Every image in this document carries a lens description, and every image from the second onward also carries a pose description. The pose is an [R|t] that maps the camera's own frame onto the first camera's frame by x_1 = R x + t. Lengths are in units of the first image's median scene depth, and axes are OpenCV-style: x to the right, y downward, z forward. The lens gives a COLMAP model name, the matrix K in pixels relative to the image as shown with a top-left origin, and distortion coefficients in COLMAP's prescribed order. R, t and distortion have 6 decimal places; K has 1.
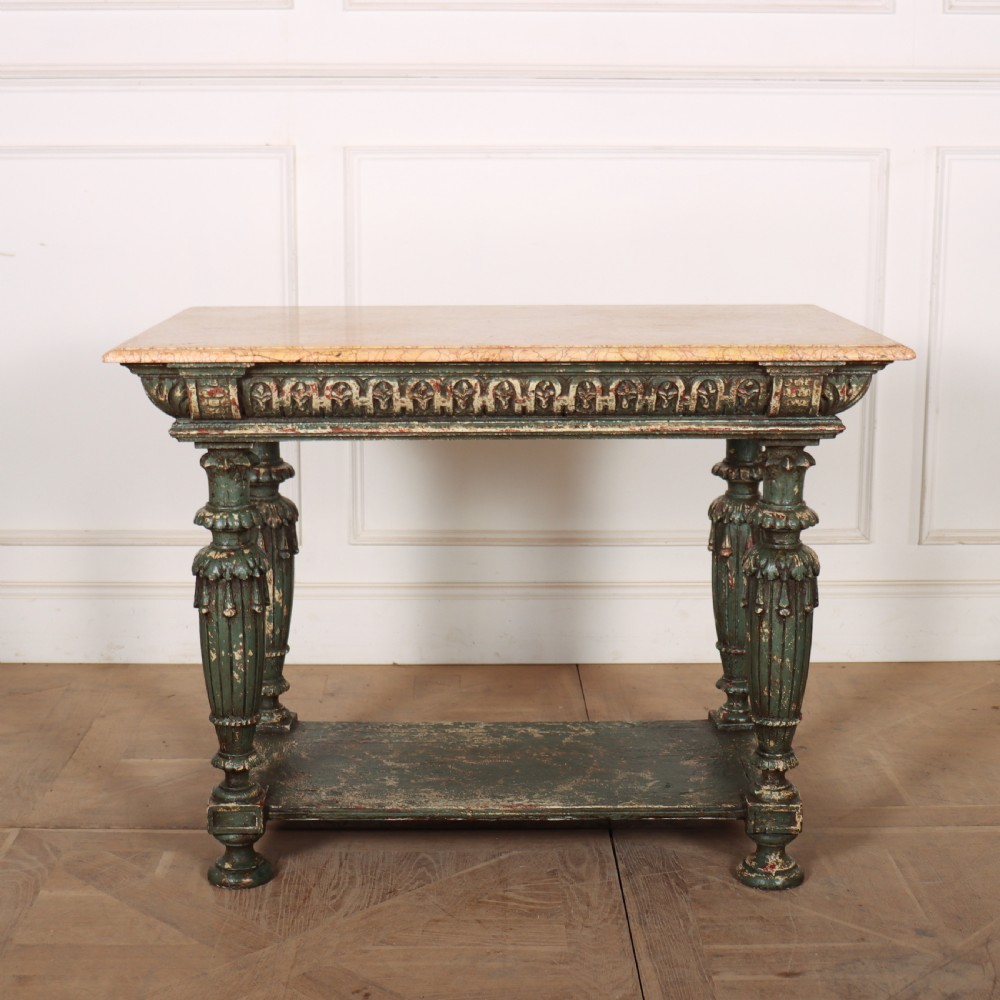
lens RADIAL K [[1804.9, 0, 501.7], [0, 1804.9, 531.6], [0, 0, 1]] dist [-0.110695, 0.146068]
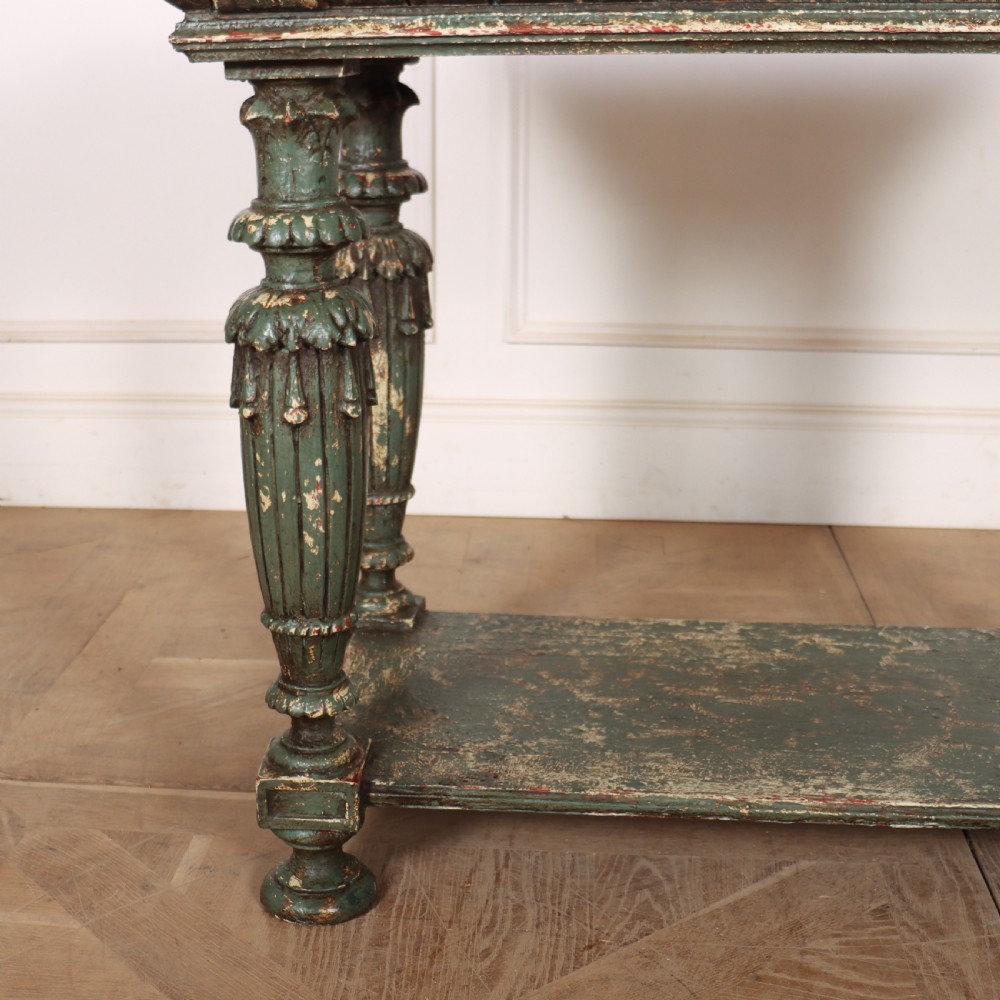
lens RADIAL K [[1597.4, 0, 376.5], [0, 1597.4, 647.5], [0, 0, 1]] dist [-0.165472, 0.116473]
pose [[0.989489, 0.033969, -0.140561, -0.063362], [-0.011275, 0.987183, 0.159194, 0.037587], [0.144167, -0.155936, 0.977190, 0.553230]]
